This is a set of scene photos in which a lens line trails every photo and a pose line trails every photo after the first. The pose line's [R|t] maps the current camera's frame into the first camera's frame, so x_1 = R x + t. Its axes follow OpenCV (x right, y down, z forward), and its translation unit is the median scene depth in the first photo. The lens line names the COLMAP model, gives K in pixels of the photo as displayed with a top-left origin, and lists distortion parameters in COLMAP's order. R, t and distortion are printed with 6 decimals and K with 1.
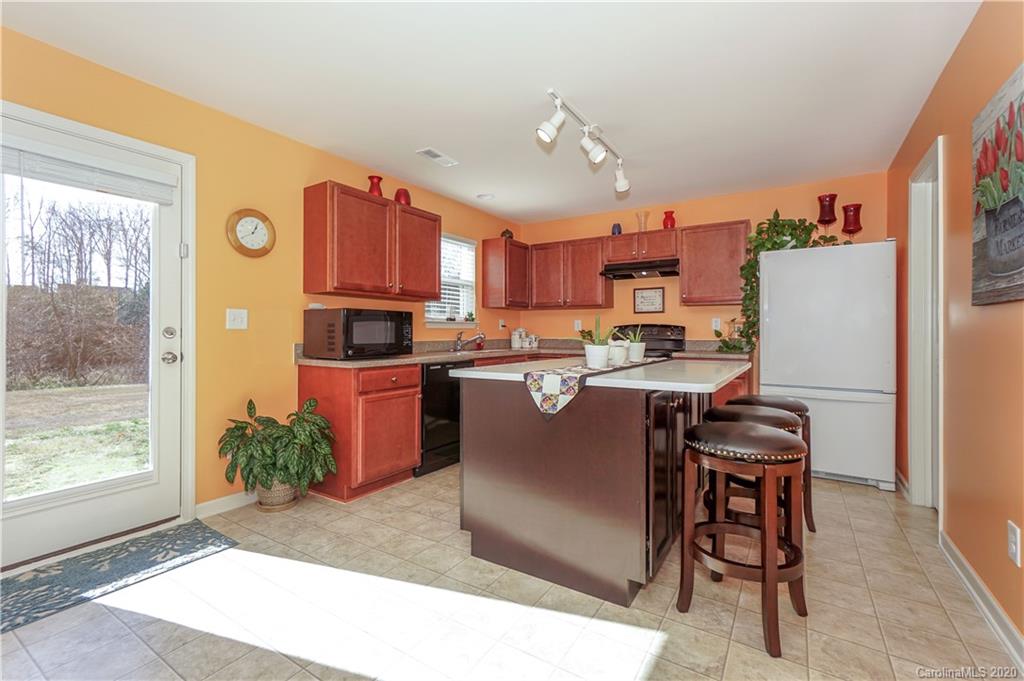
lens RADIAL K [[432.0, 0, 529.3], [0, 432.0, 323.2], [0, 0, 1]] dist [0.019166, 0.000596]
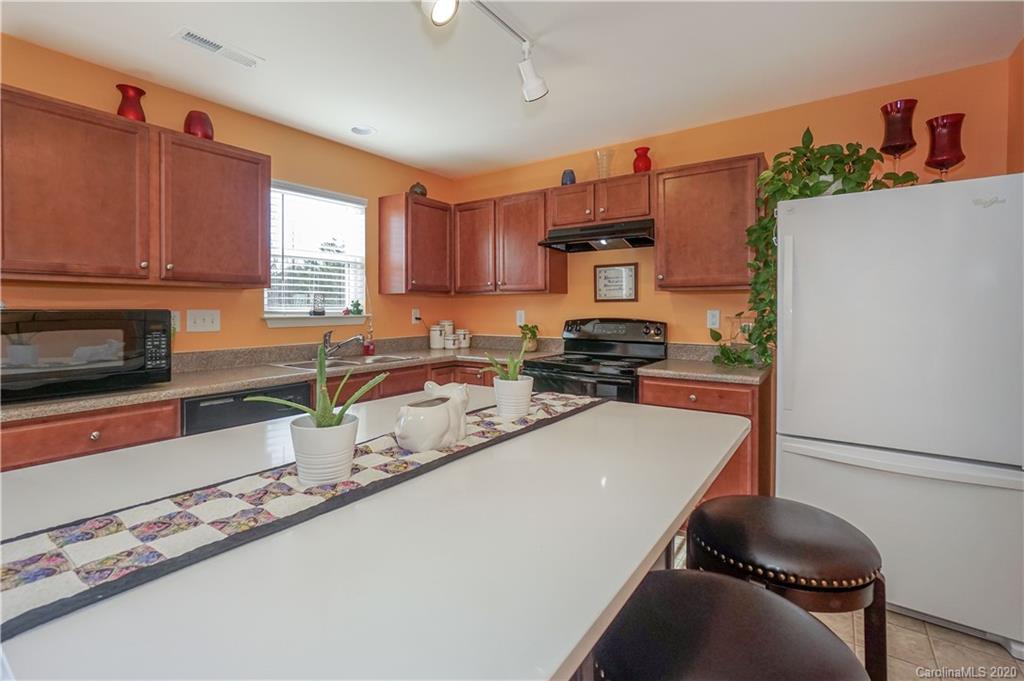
lens RADIAL K [[468.8, 0, 509.0], [0, 468.8, 310.0], [0, 0, 1]] dist [0.001260, 0.002498]
pose [[0.998162, -0.002317, -0.060557, 0.178696], [0.003503, 0.999804, 0.019486, -0.029032], [0.060500, -0.019663, 0.997975, 0.298858]]
